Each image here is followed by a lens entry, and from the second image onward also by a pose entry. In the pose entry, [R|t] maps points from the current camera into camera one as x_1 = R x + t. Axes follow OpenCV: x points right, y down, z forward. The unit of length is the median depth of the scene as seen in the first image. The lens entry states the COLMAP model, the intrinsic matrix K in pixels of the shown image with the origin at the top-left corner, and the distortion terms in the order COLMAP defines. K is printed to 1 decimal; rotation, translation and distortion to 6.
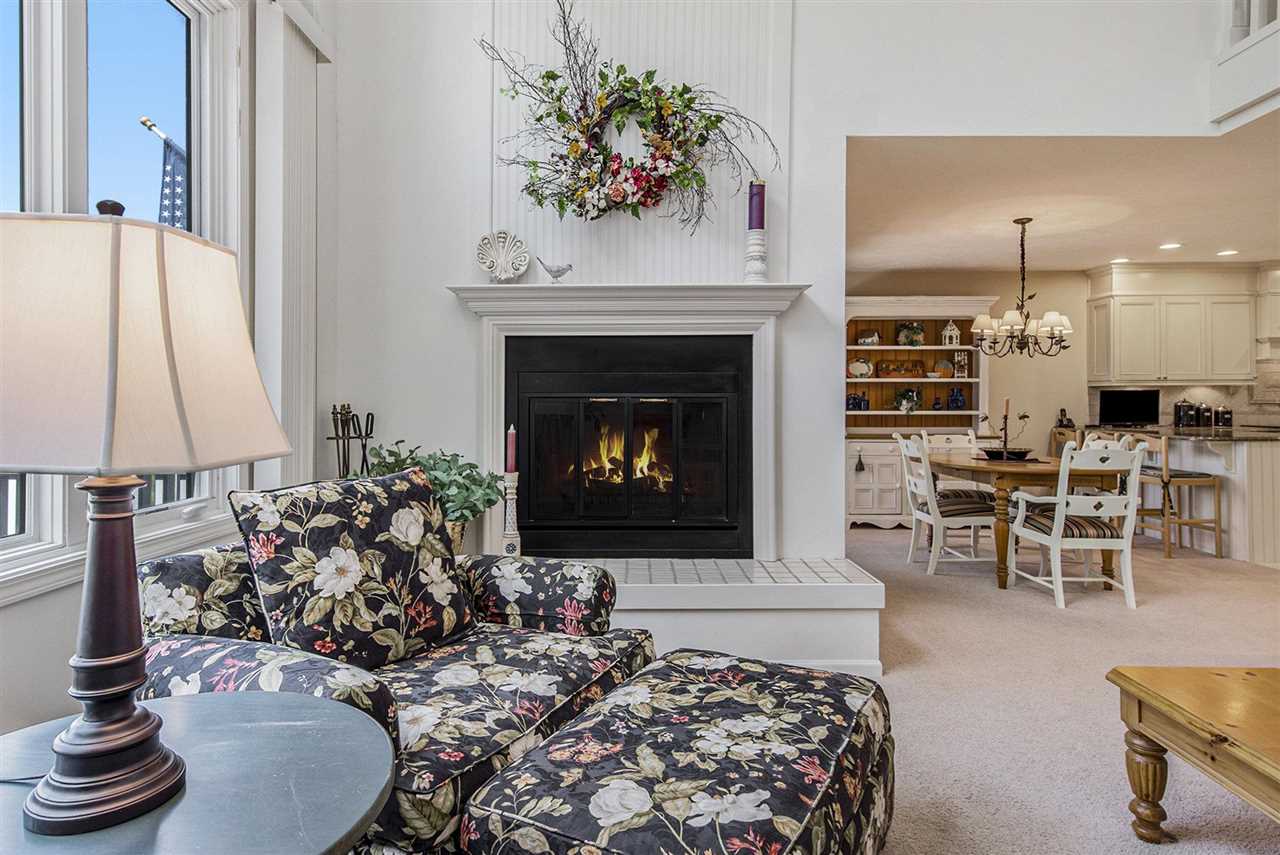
lens RADIAL K [[693.7, 0, 631.9], [0, 693.7, 418.7], [0, 0, 1]] dist [-0.011983, -0.001397]
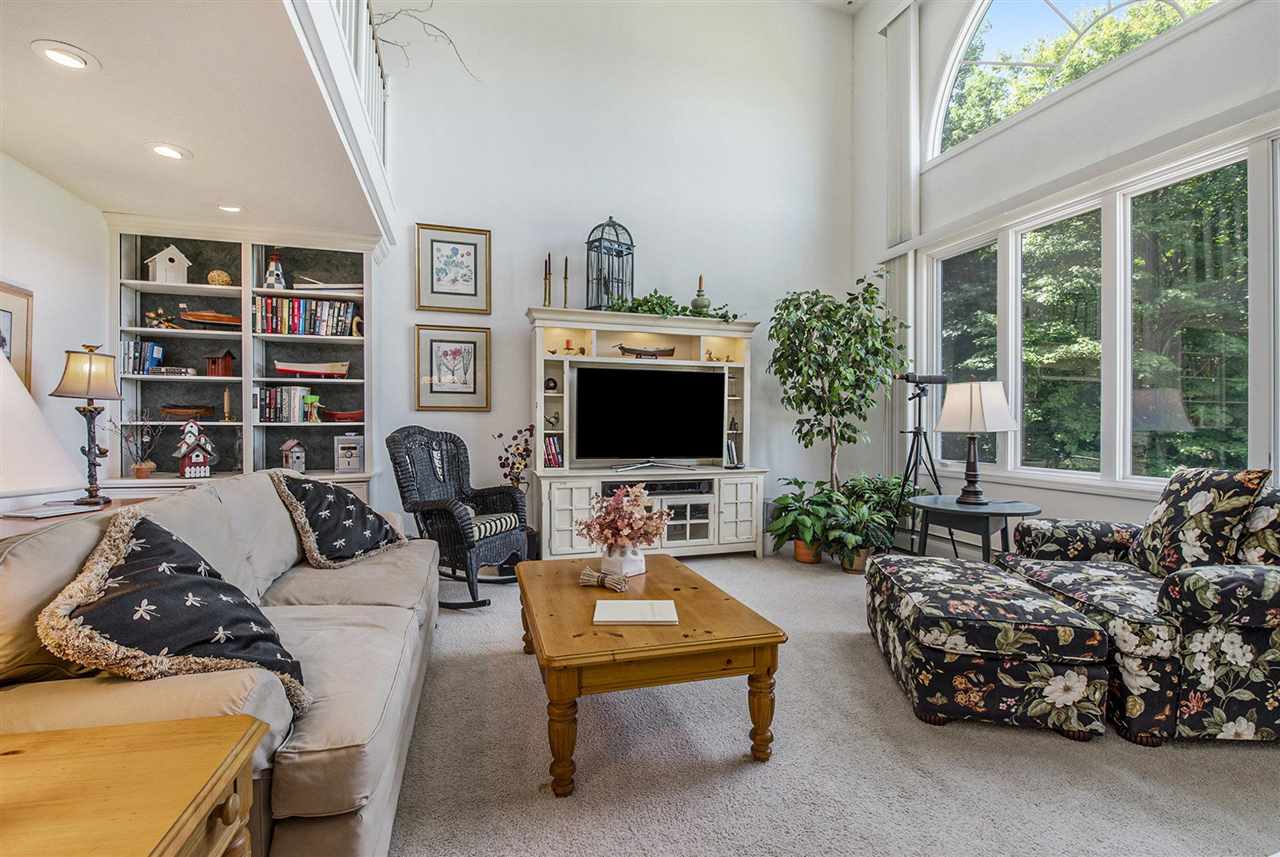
lens RADIAL K [[537.3, 0, 640.0], [0, 537.3, 428.5], [0, 0, 1]] dist [-0.000414, -0.009284]
pose [[-0.949834, 0.001724, -0.312751, 1.174637], [-0.009536, 0.999360, 0.034469, -0.029450], [0.312611, 0.035722, -0.949209, 1.732803]]
